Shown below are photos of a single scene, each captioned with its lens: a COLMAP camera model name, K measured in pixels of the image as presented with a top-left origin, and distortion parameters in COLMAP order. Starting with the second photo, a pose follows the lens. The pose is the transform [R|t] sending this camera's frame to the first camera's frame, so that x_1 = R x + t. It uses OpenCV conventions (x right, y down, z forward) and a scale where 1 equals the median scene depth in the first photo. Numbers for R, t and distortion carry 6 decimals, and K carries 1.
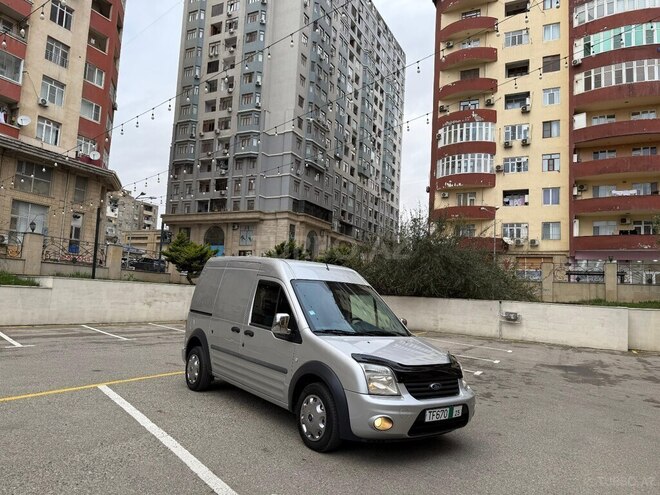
lens RADIAL K [[464.9, 0, 329.7], [0, 464.9, 251.4], [0, 0, 1]] dist [0.028780, -0.032904]
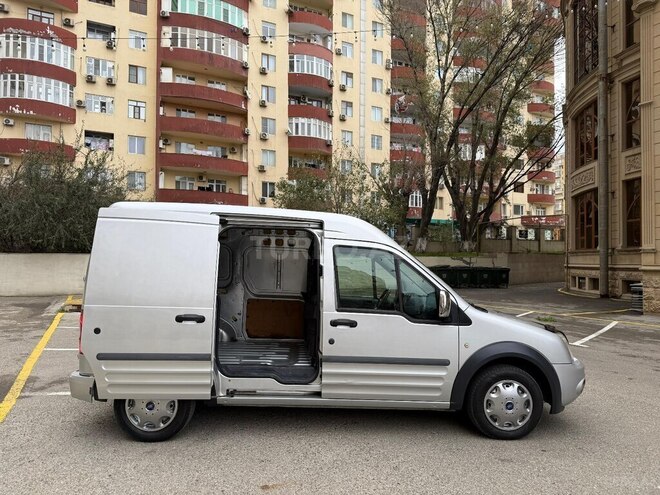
lens RADIAL K [[464.9, 0, 330.7], [0, 464.9, 253.5], [0, 0, 1]] dist [0.028780, -0.032904]
pose [[0.584170, -0.031781, 0.811009, -0.098663], [-0.061151, 0.994670, 0.083025, 0.002467], [-0.809324, -0.098094, 0.579113, 0.084773]]
